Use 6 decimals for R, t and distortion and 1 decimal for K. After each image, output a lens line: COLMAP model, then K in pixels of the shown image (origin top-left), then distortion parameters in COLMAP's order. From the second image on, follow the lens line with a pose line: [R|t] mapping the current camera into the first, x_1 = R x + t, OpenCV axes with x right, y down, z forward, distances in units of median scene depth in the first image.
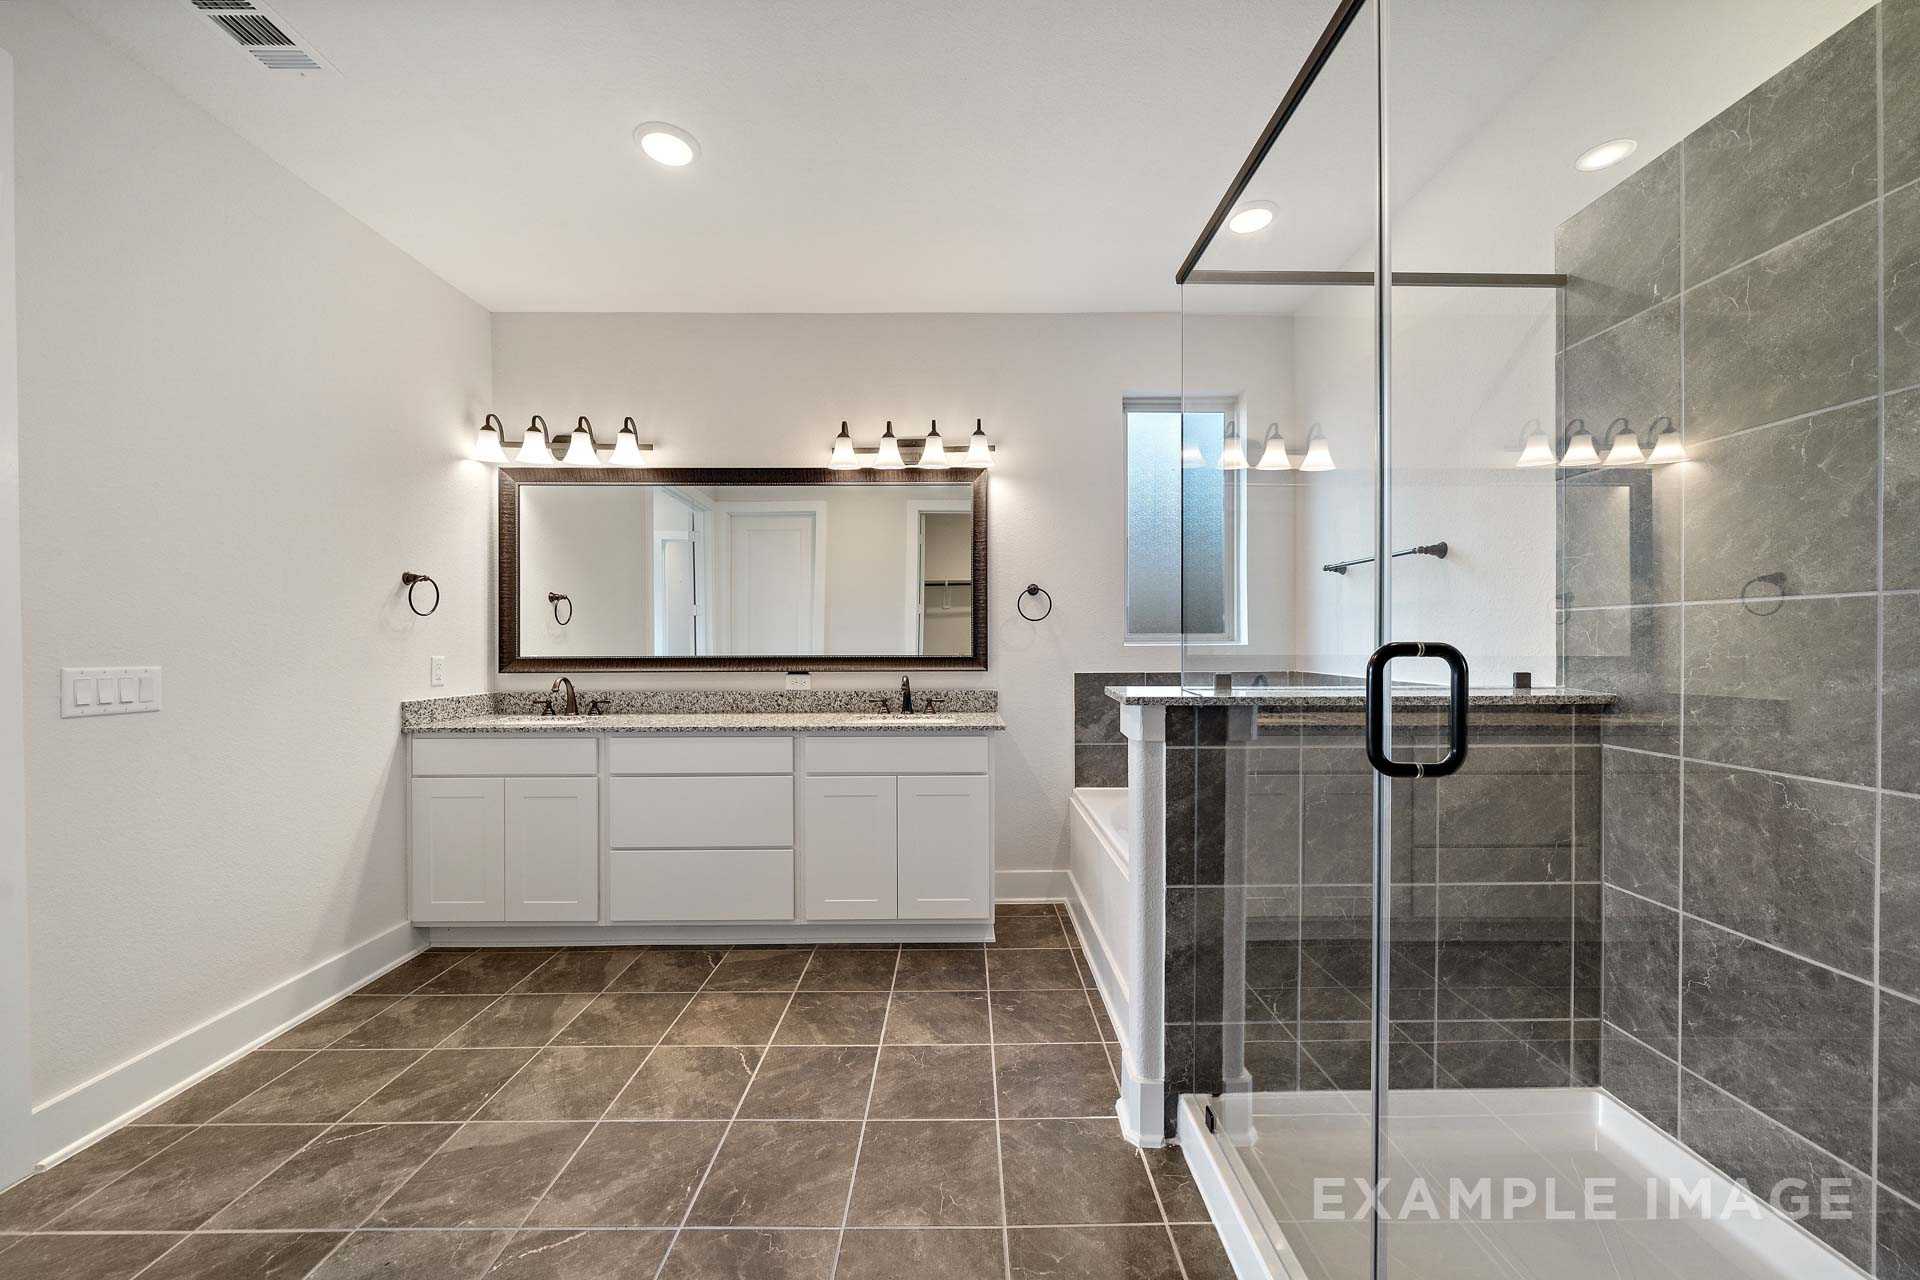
lens RADIAL K [[680.1, 0, 959.5], [0, 680.1, 645.8], [0, 0, 1]] dist [-0.001950, -0.000128]
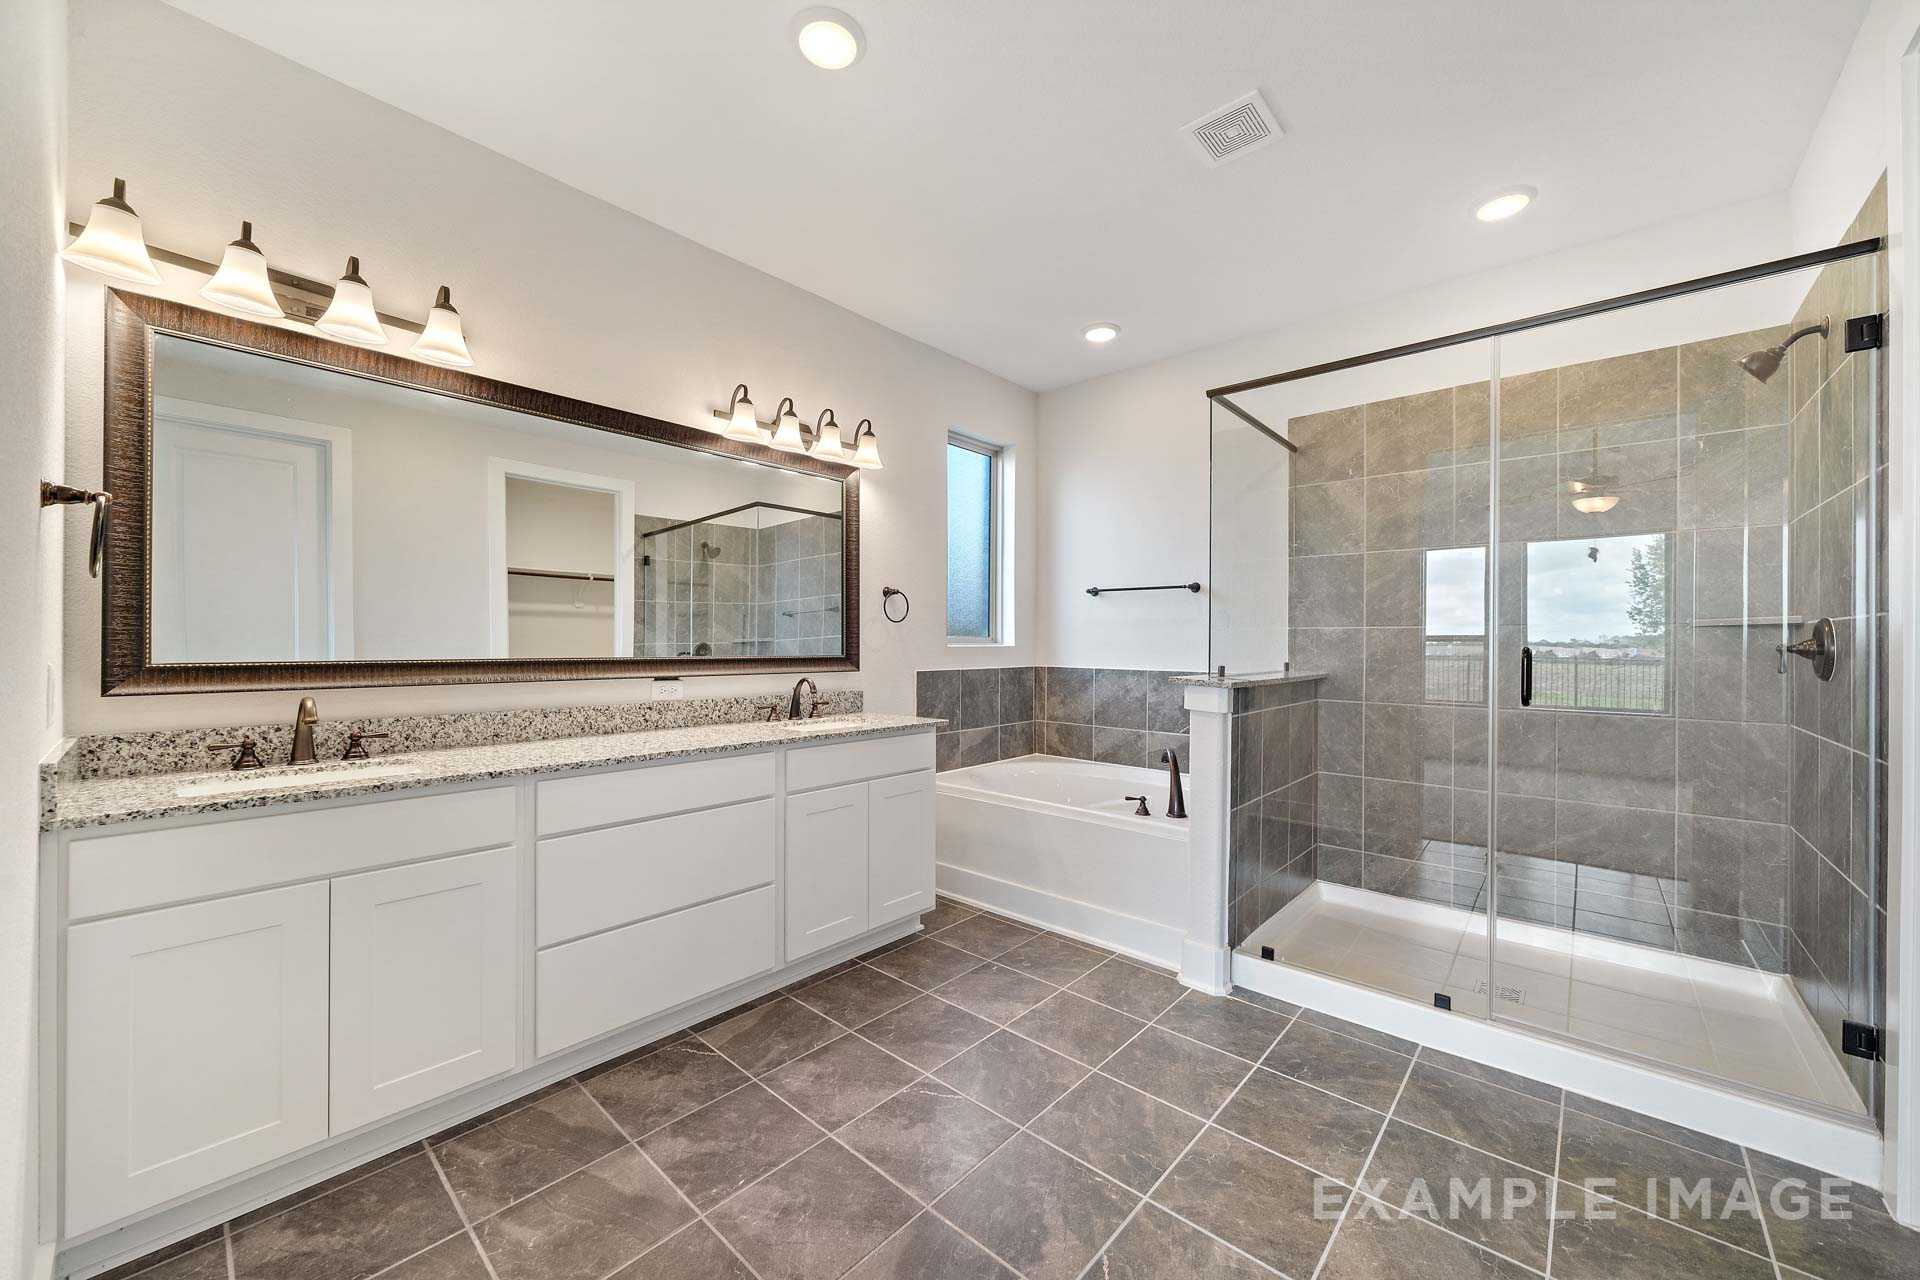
lens RADIAL K [[681.3, 0, 960.0], [0, 681.3, 640.0], [0, 0, 1]] dist [0.000498, -0.000076]
pose [[0.699029, 0.010491, 0.715017, -0.701508], [-0.004086, 0.999935, -0.010677, 0.001679], [-0.715082, 0.004542, 0.699026, 0.235959]]
